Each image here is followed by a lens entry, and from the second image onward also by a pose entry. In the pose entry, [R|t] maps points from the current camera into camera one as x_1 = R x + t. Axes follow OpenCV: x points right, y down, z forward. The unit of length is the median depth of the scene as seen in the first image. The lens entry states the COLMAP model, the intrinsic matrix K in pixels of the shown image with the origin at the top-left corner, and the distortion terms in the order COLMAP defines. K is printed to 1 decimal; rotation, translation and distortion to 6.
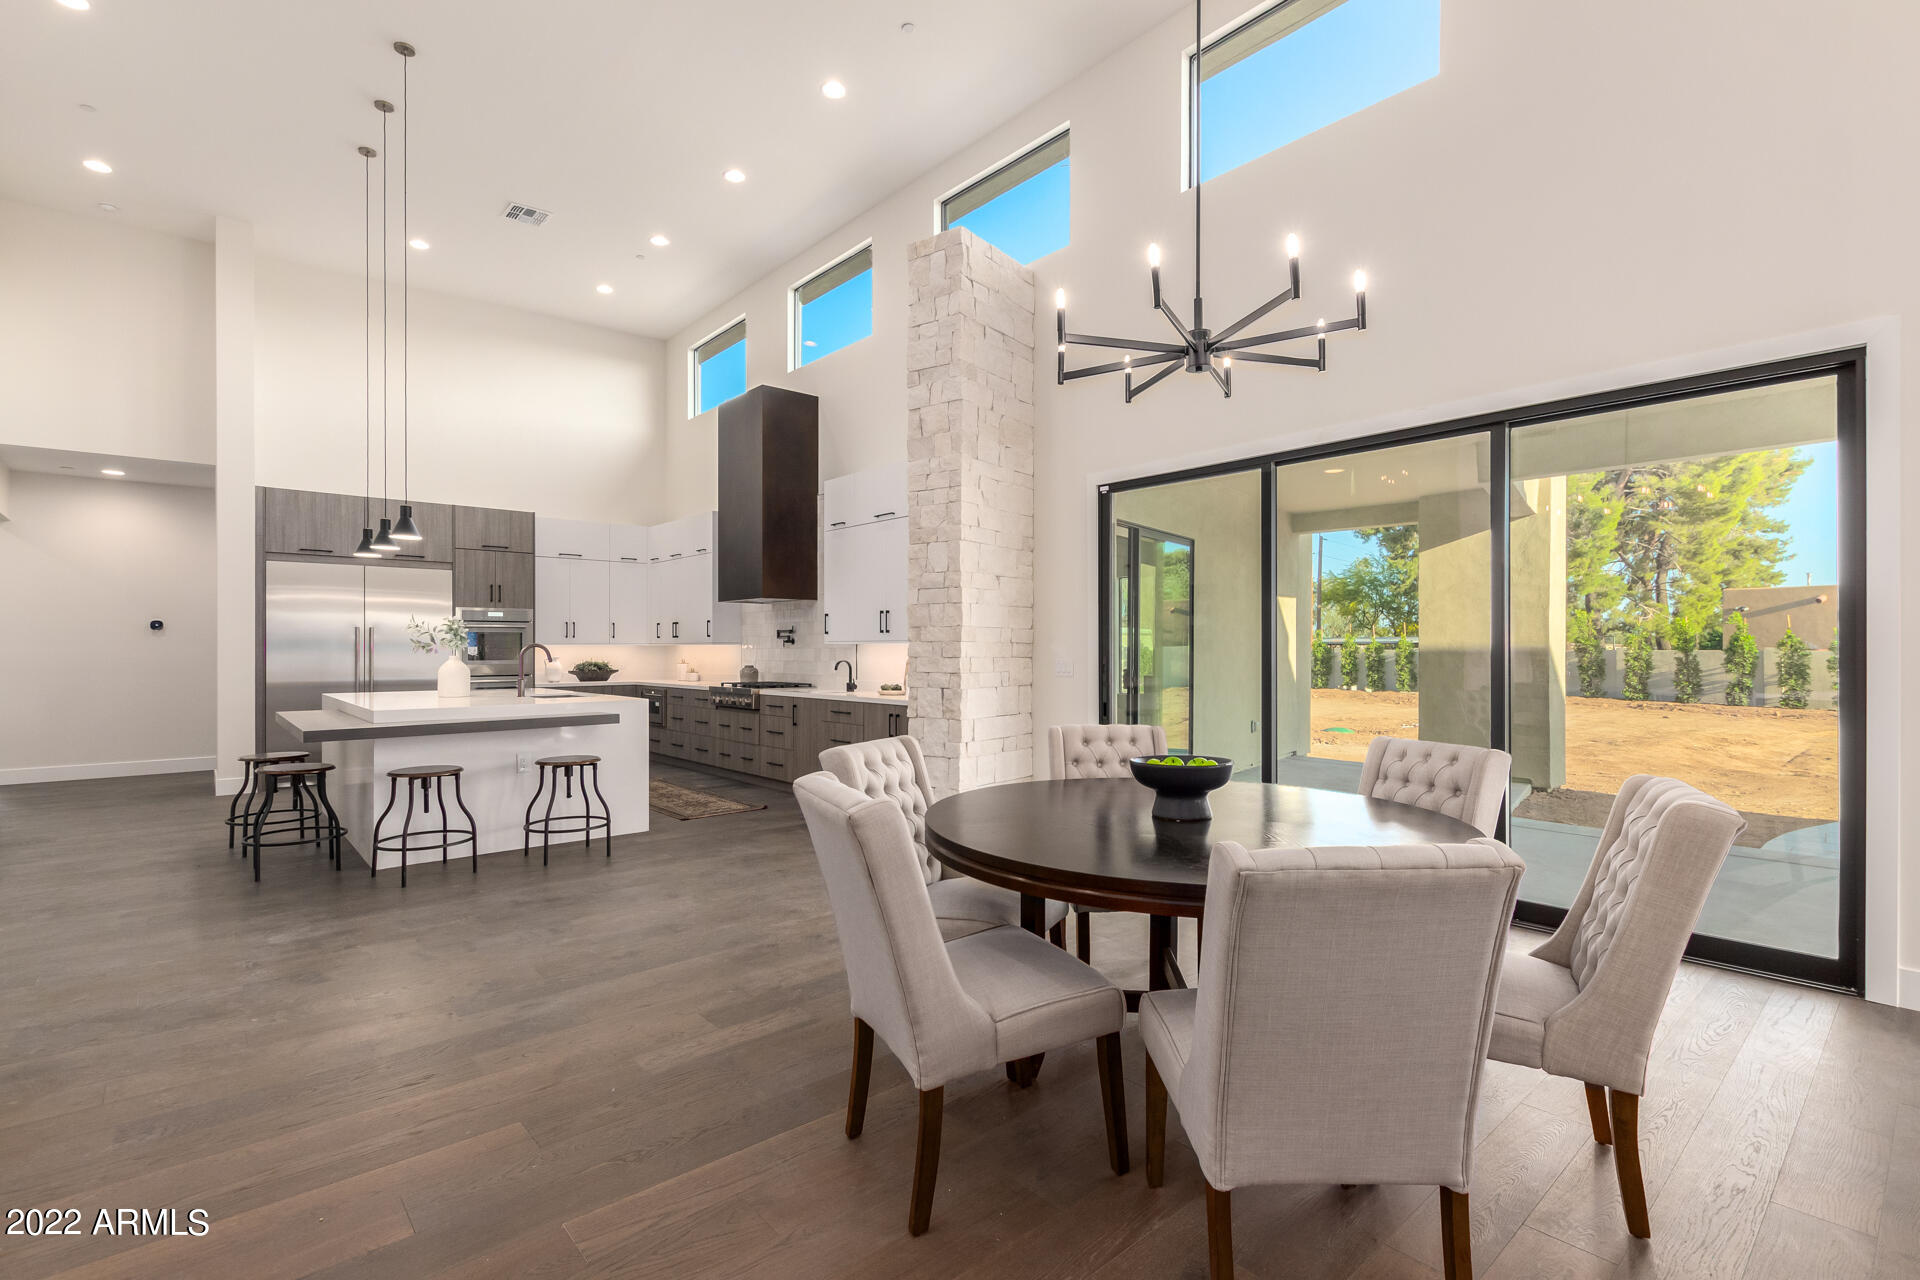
lens RADIAL K [[879.3, 0, 961.0], [0, 879.3, 650.0], [0, 0, 1]] dist [0.007234, -0.002541]
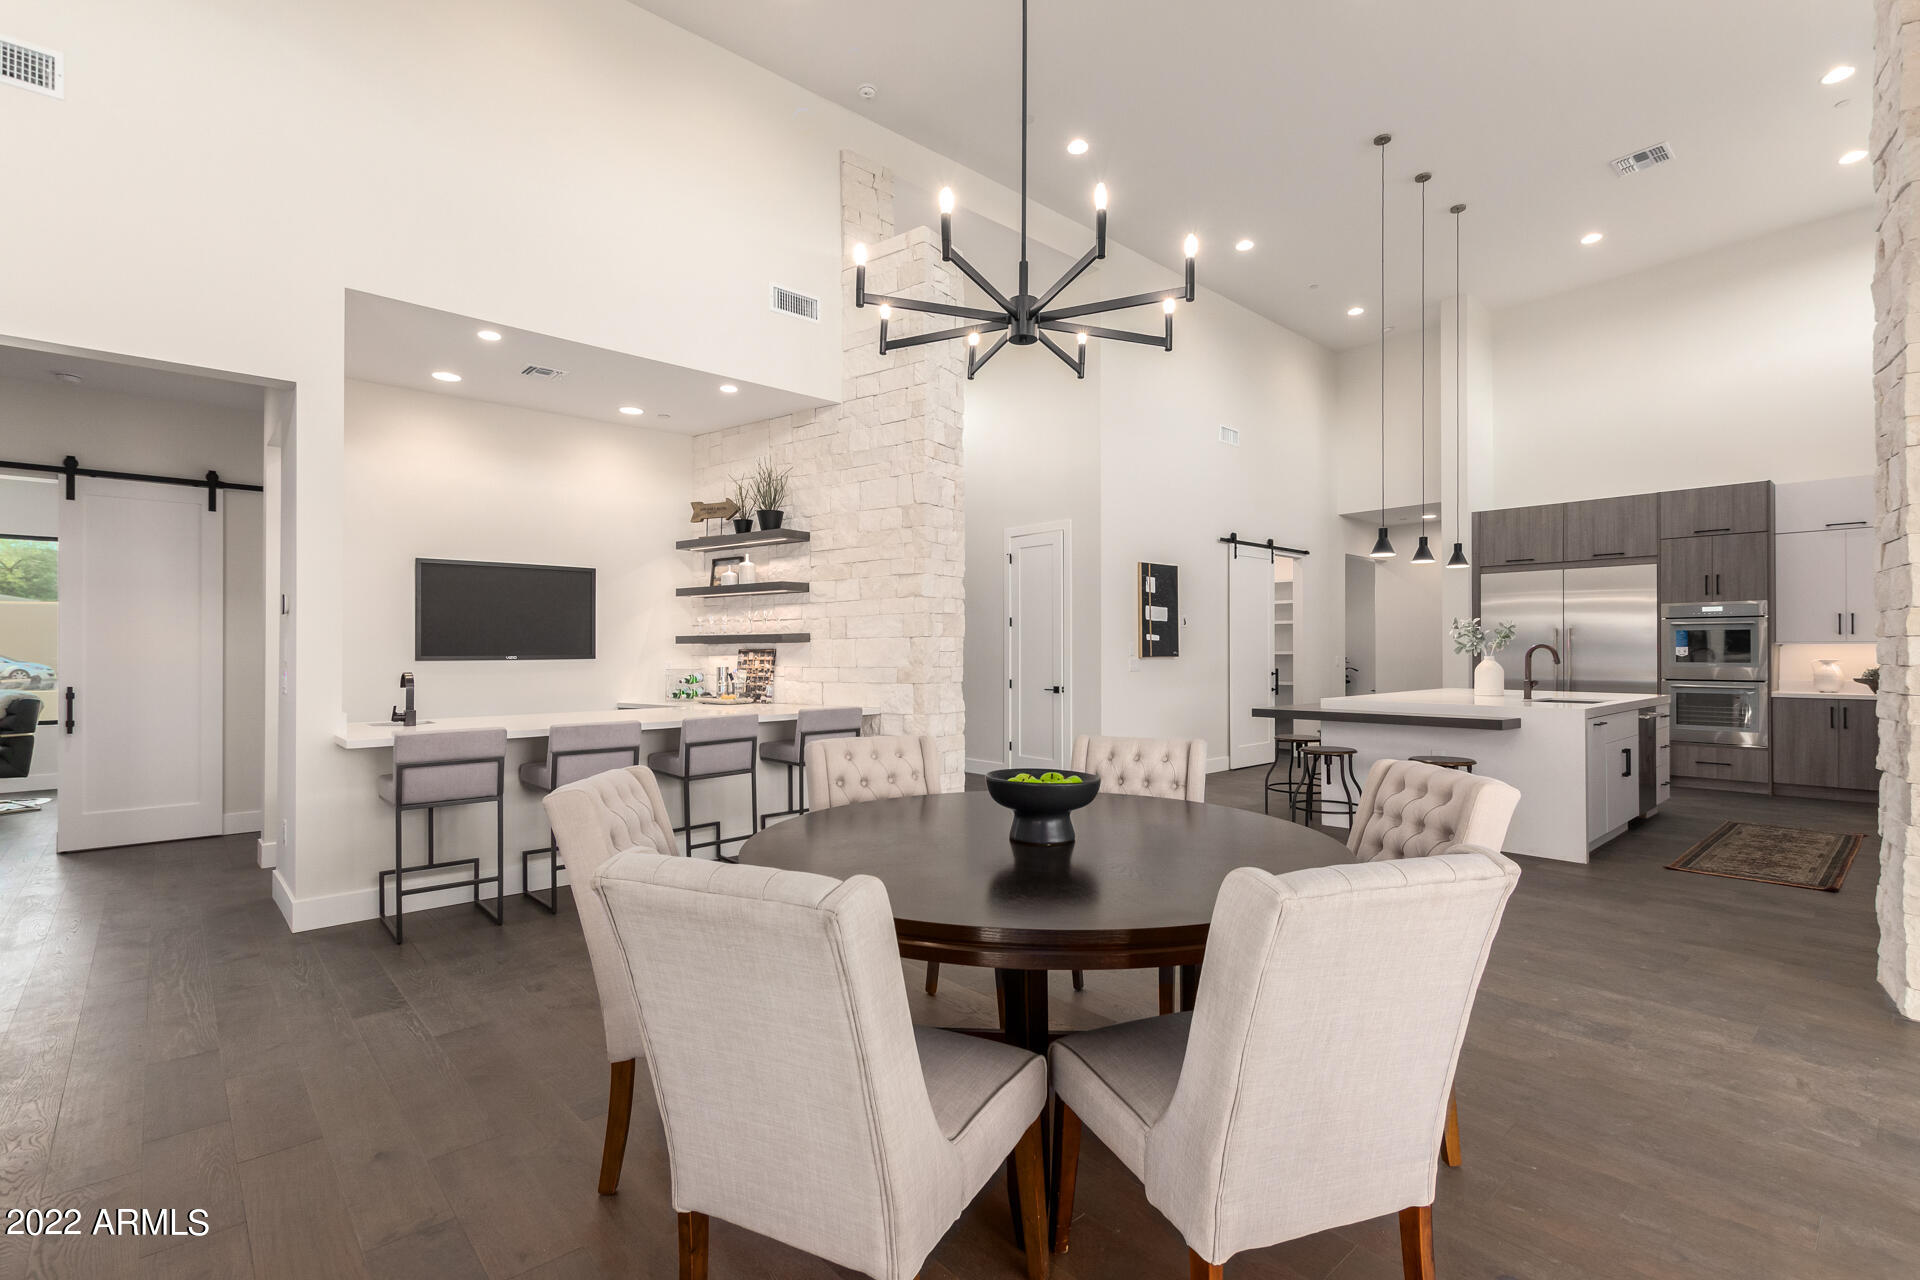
lens RADIAL K [[879.3, 0, 959.2], [0, 879.3, 645.3], [0, 0, 1]] dist [0.007234, -0.002541]
pose [[0.011733, -0.003942, -0.999923, 0.388717], [0.001232, 0.999992, -0.003928, -0.002729], [0.999930, -0.001186, 0.011738, 0.300680]]
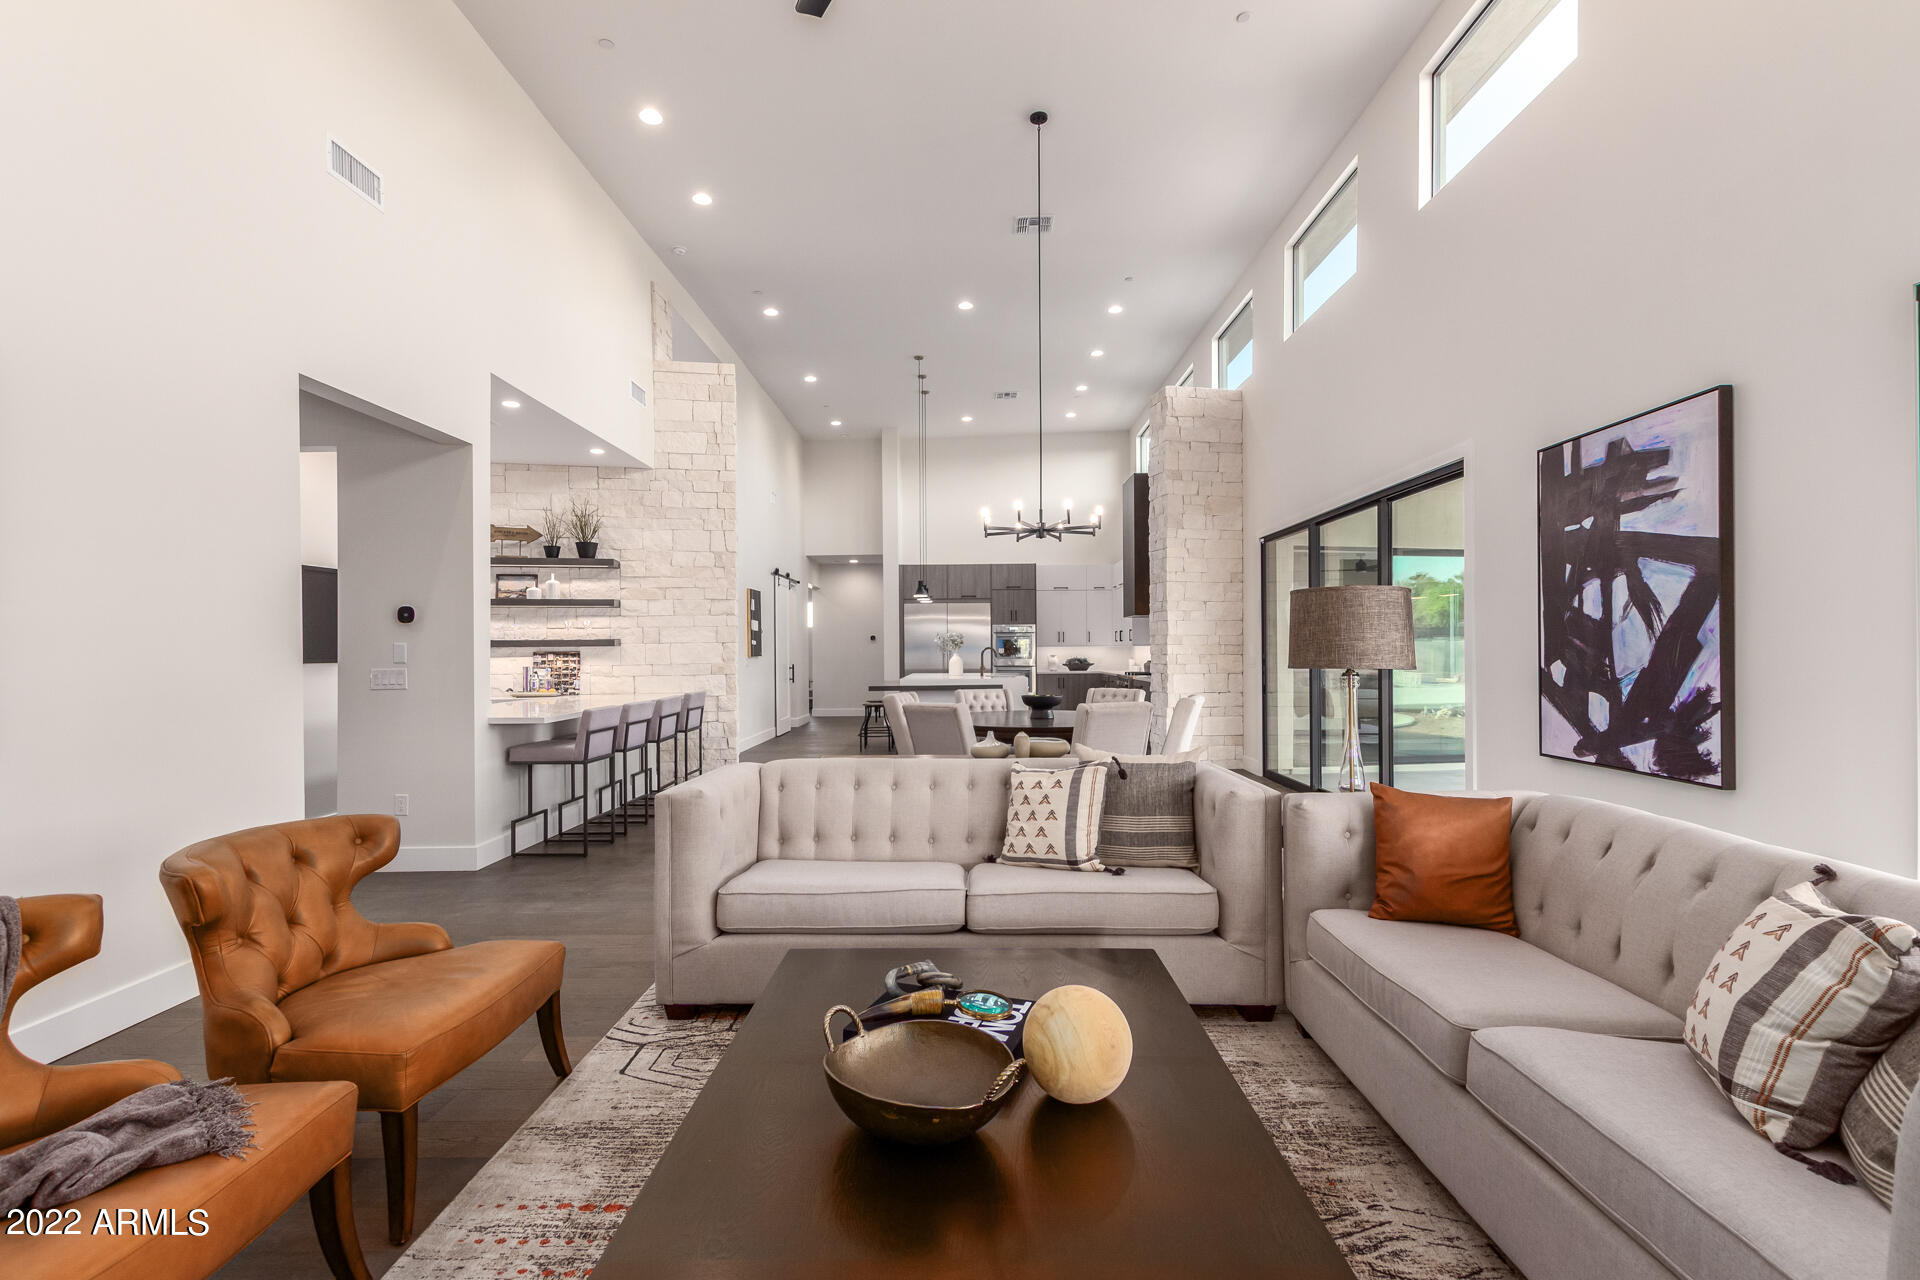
lens RADIAL K [[879.3, 0, 956.4], [0, 879.3, 653.3], [0, 0, 1]] dist [0.007234, -0.002541]
pose [[0.738590, -0.001549, -0.674153, 0.585081], [0.005958, 0.999973, 0.004230, -0.002289], [0.674128, -0.007141, 0.738580, -0.328213]]
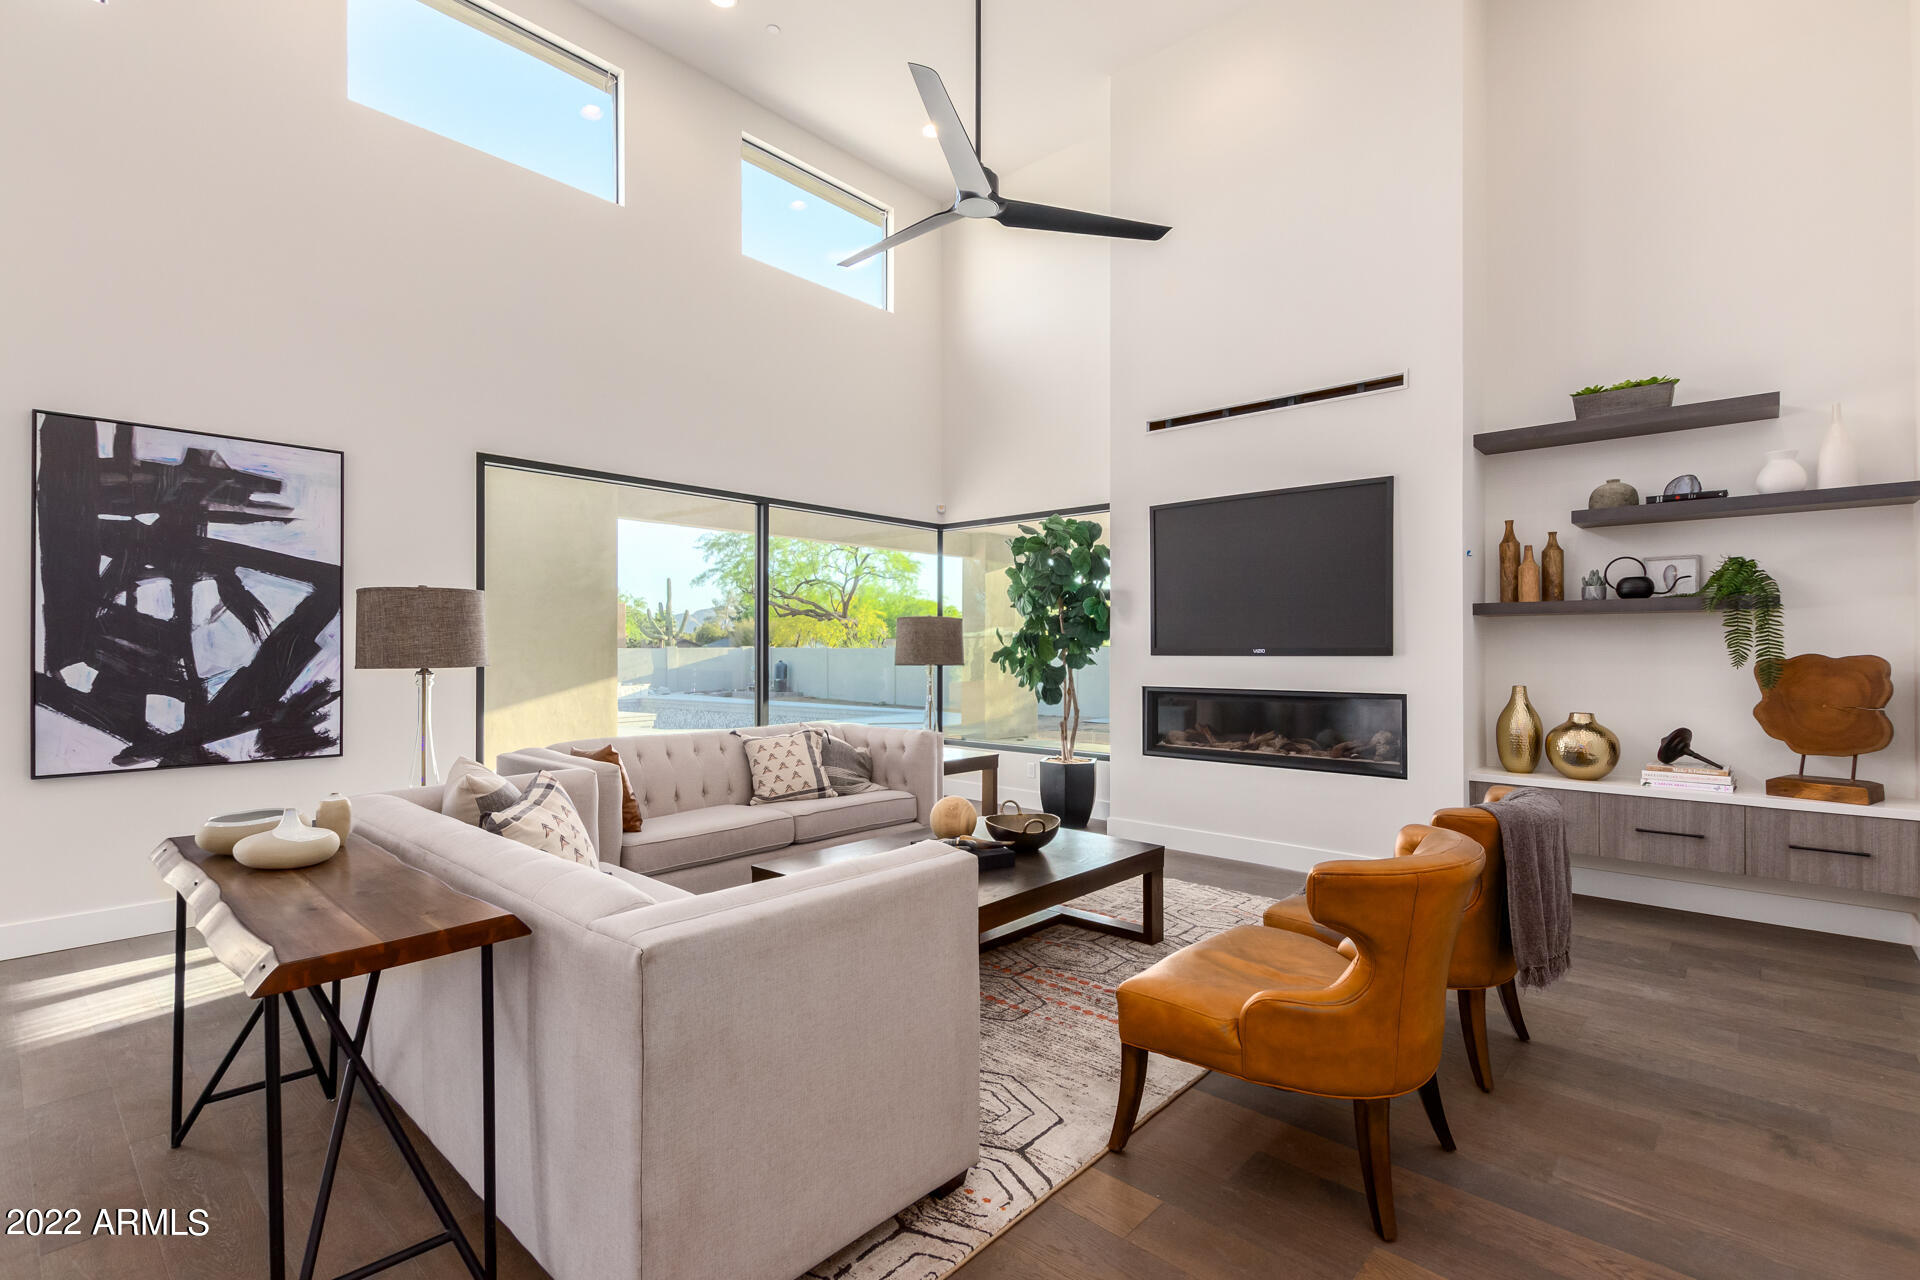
lens RADIAL K [[879.3, 0, 970.6], [0, 879.3, 645.8], [0, 0, 1]] dist [0.007234, -0.002541]
pose [[-0.114910, 0.003754, 0.993369, -0.048203], [0.000697, 0.999993, -0.003699, -0.000588], [-0.993376, 0.000267, -0.114912, -0.095166]]
